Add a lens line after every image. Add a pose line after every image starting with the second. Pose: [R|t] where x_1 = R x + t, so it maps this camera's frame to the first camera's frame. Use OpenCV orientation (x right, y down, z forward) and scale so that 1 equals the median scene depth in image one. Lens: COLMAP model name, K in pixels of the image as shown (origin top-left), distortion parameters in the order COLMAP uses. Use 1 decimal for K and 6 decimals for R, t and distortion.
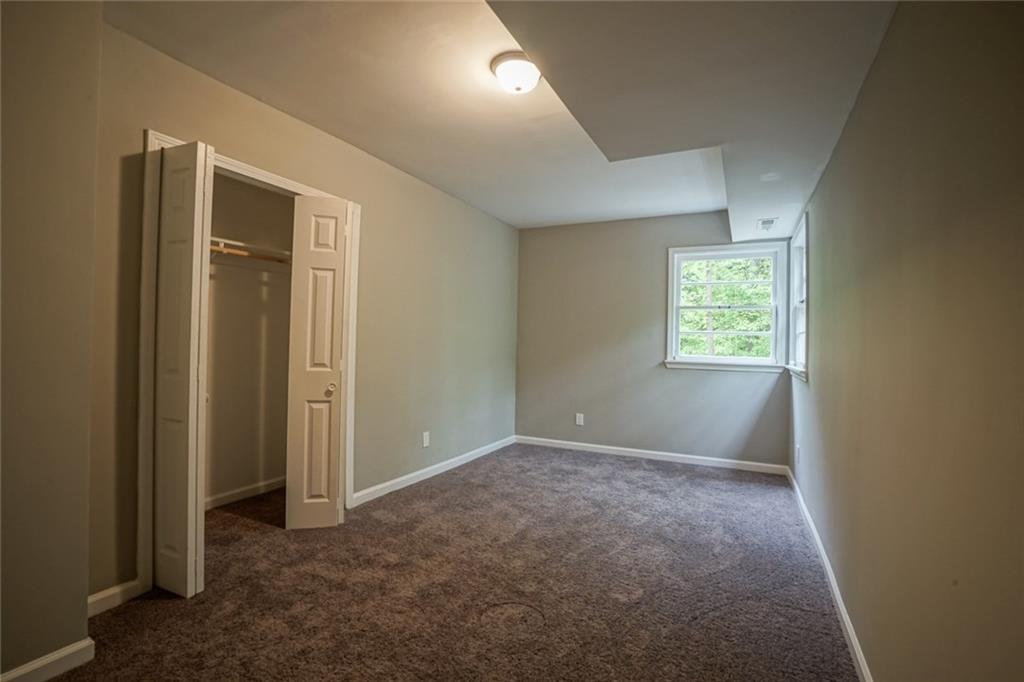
lens RADIAL K [[468.7, 0, 508.7], [0, 468.7, 341.2], [0, 0, 1]] dist [-0.055659, 0.019509]
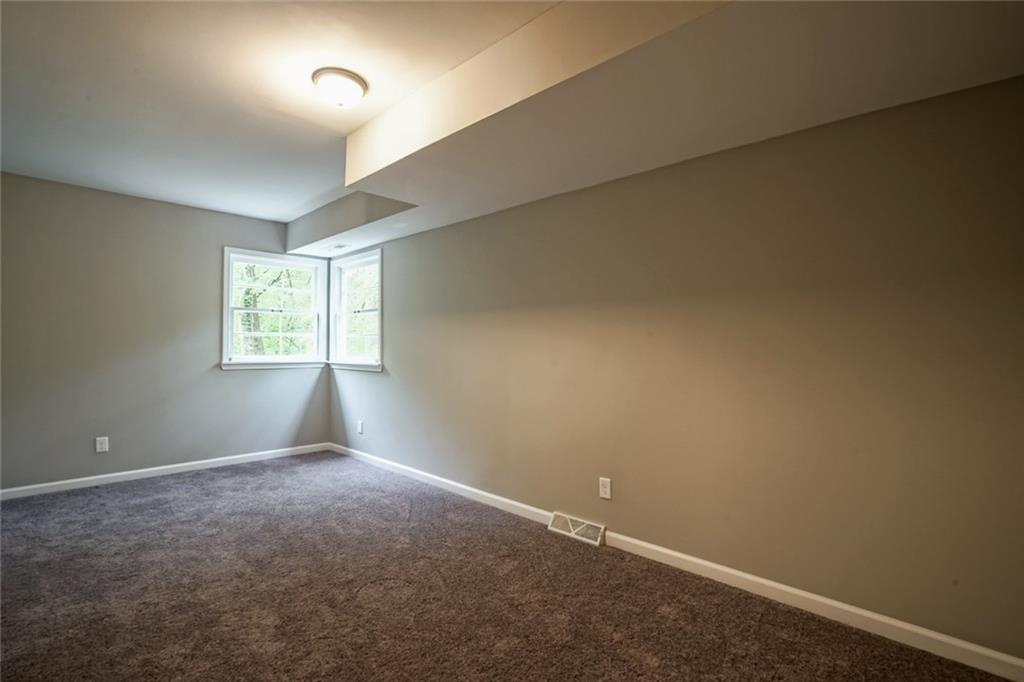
lens RADIAL K [[468.7, 0, 508.7], [0, 468.7, 341.2], [0, 0, 1]] dist [-0.055659, 0.019509]
pose [[0.287208, -0.006568, 0.957846, -0.485530], [-0.000649, 0.999975, 0.007051, -0.011184], [-0.957868, -0.002646, 0.287196, 0.188757]]
